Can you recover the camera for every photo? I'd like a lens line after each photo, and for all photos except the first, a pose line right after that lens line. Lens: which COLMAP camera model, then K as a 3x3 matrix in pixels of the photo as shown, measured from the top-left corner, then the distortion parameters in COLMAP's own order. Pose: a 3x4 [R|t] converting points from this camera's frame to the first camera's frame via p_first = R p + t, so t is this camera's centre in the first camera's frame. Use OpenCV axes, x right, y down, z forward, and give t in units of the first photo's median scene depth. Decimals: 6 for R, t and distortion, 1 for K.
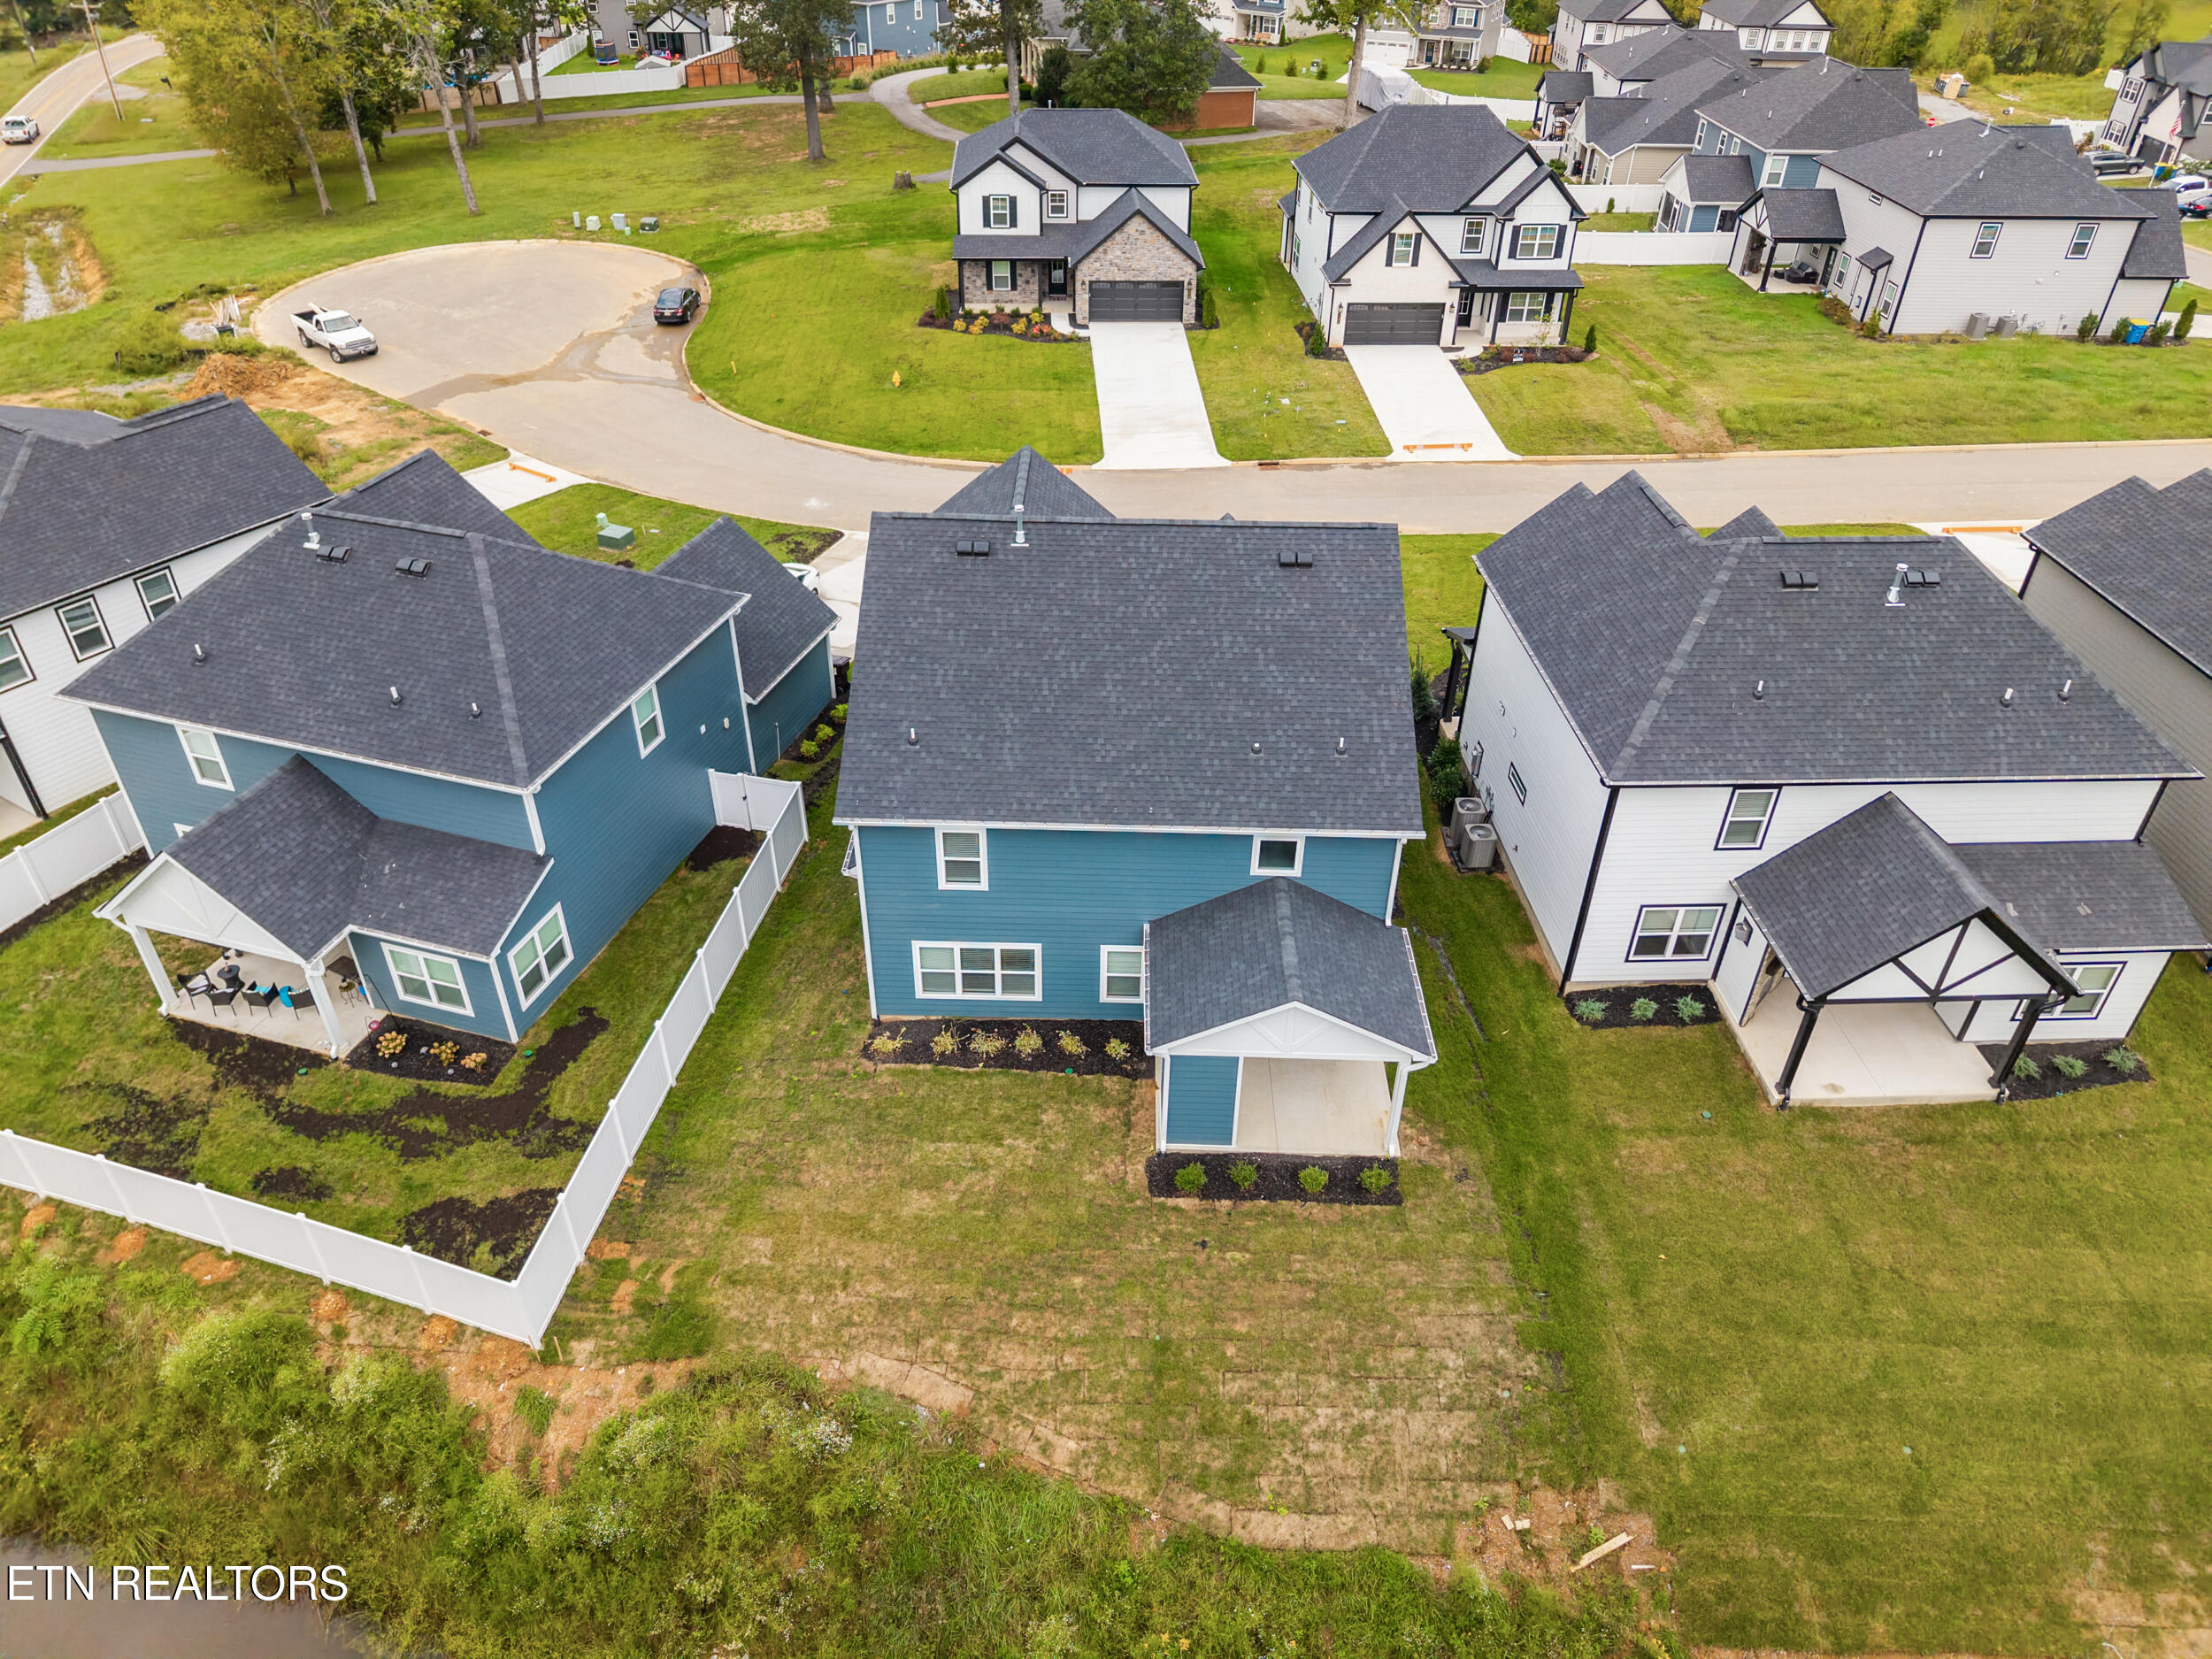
lens RADIAL K [[1478.9, 0, 1102.3], [0, 1478.9, 821.9], [0, 0, 1]] dist [0.014075, -0.011571]
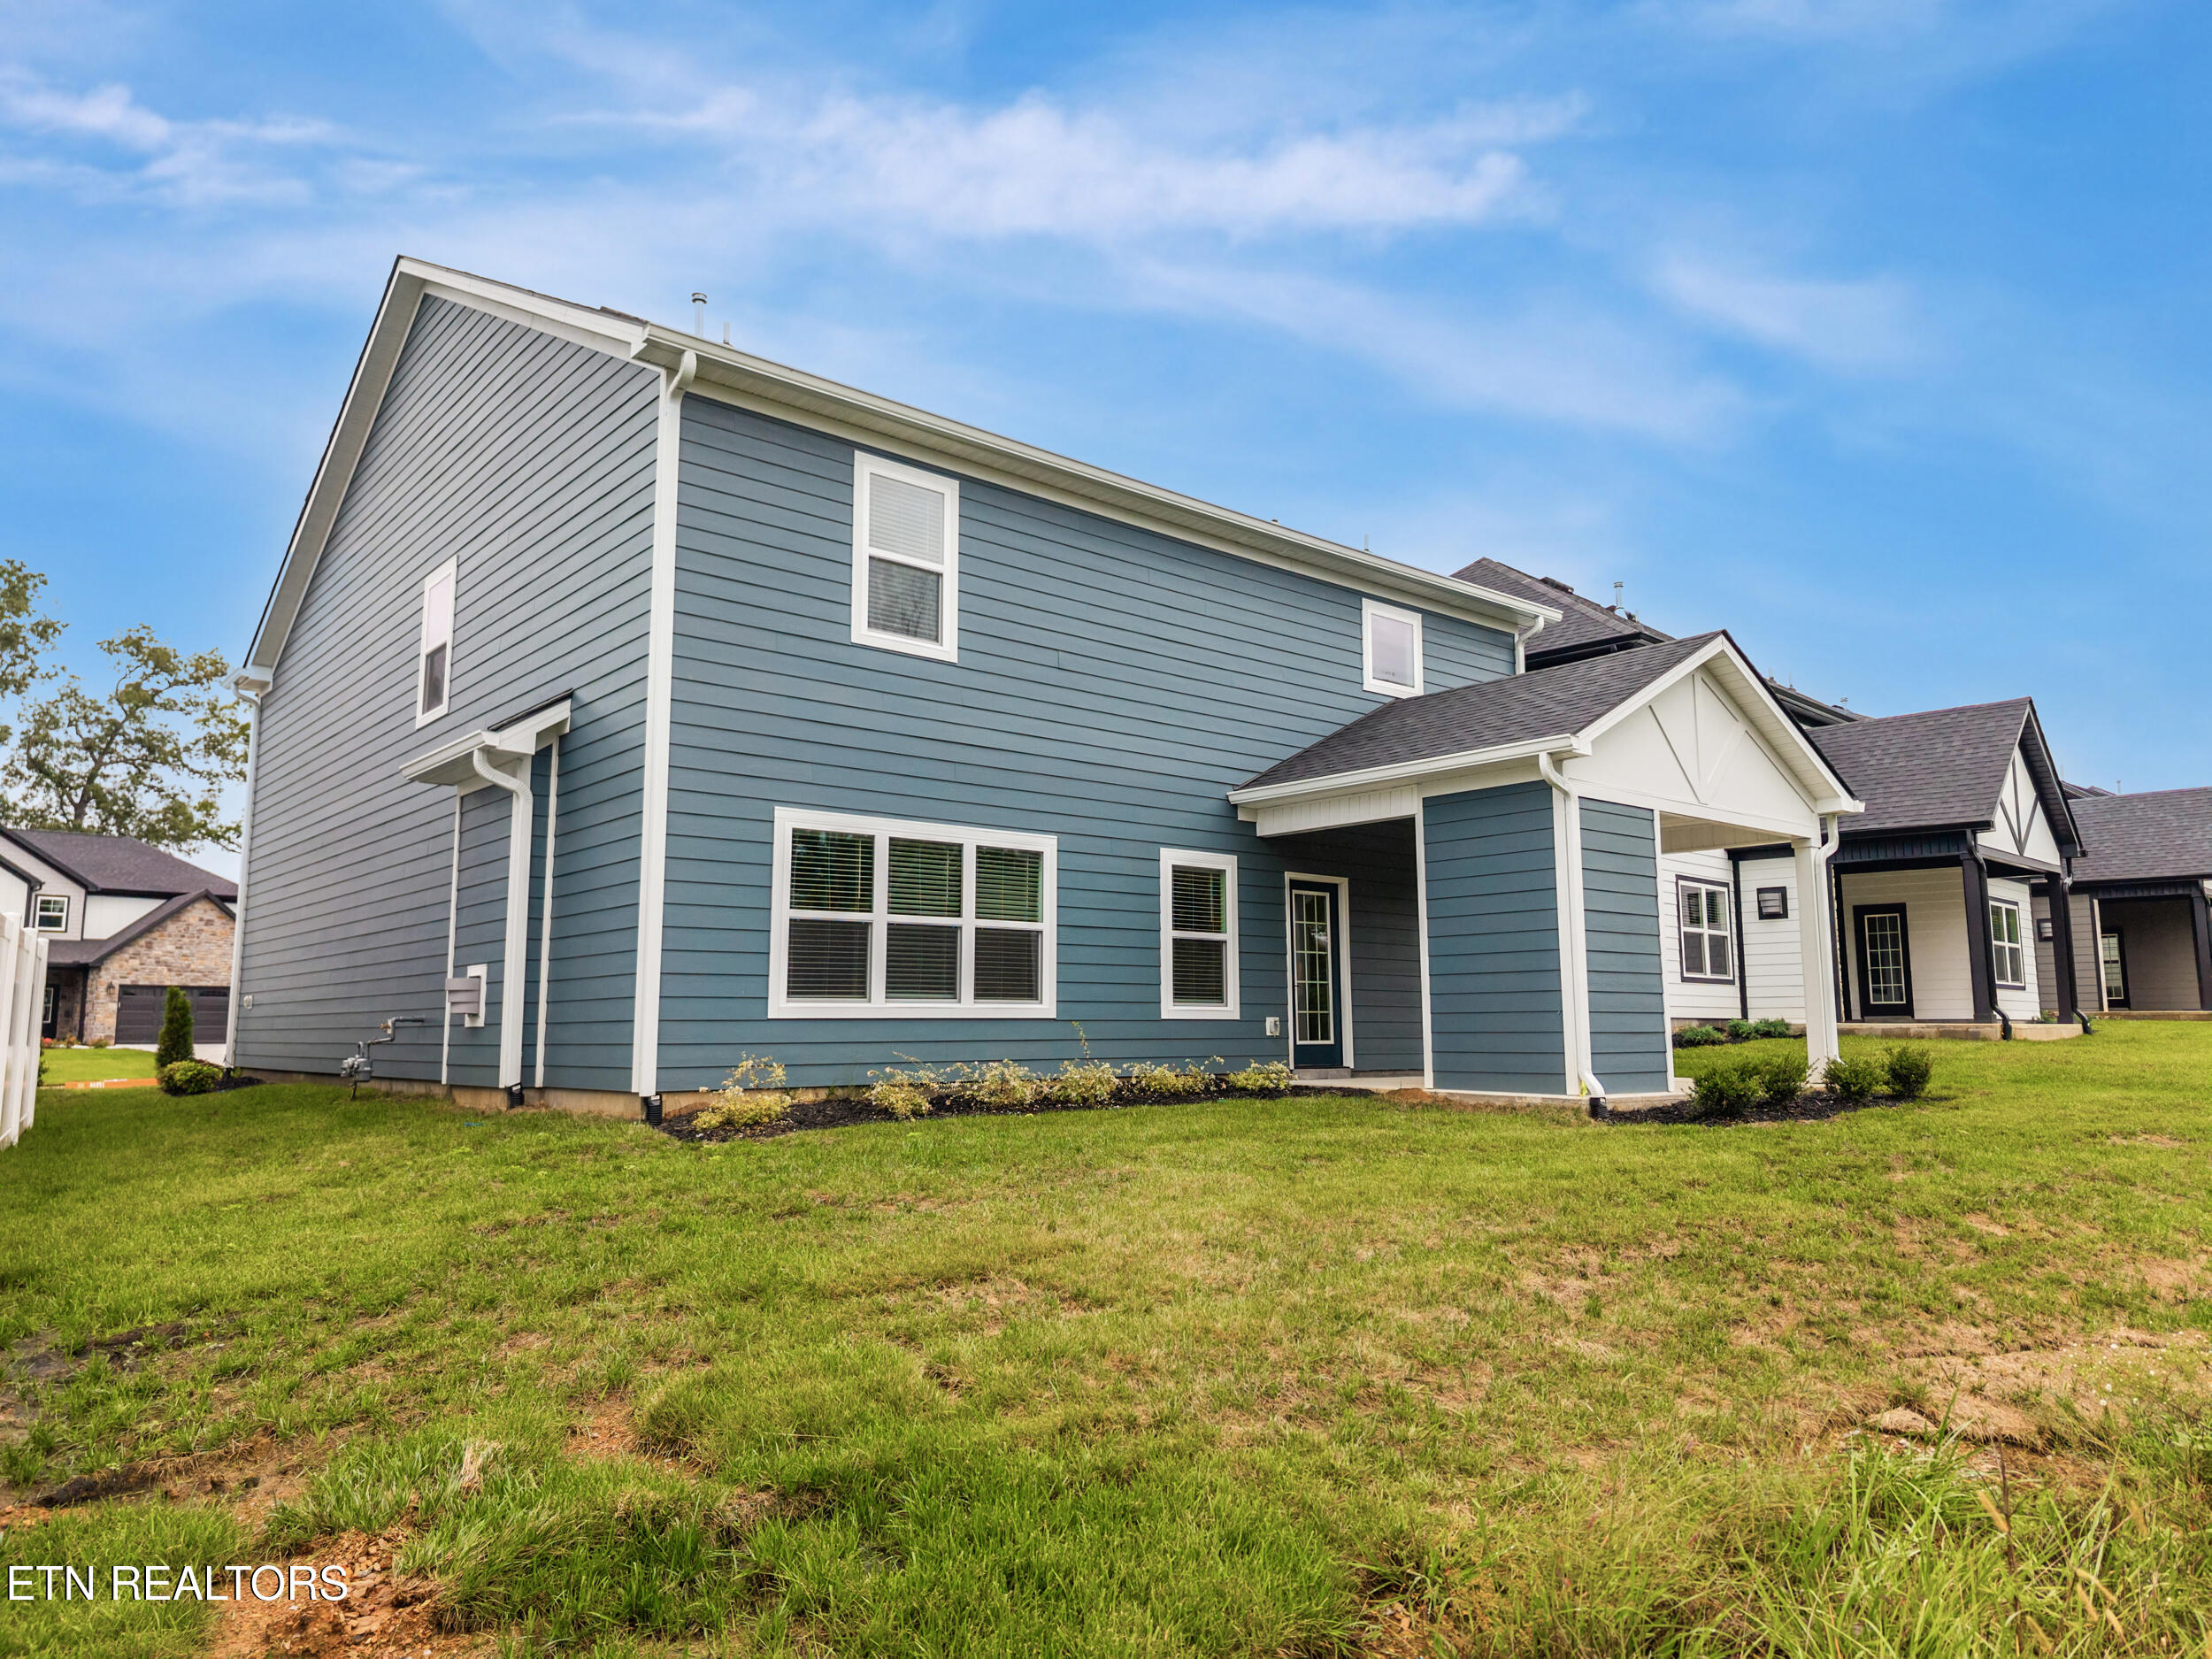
lens RADIAL K [[1478.9, 0, 1102.3], [0, 1478.9, 821.9], [0, 0, 1]] dist [0.014075, -0.011571]
pose [[0.745074, 0.077213, 0.662498, -0.304547], [0.395177, 0.749062, -0.531735, 0.302739], [-0.537309, 0.657985, 0.527593, 0.754677]]
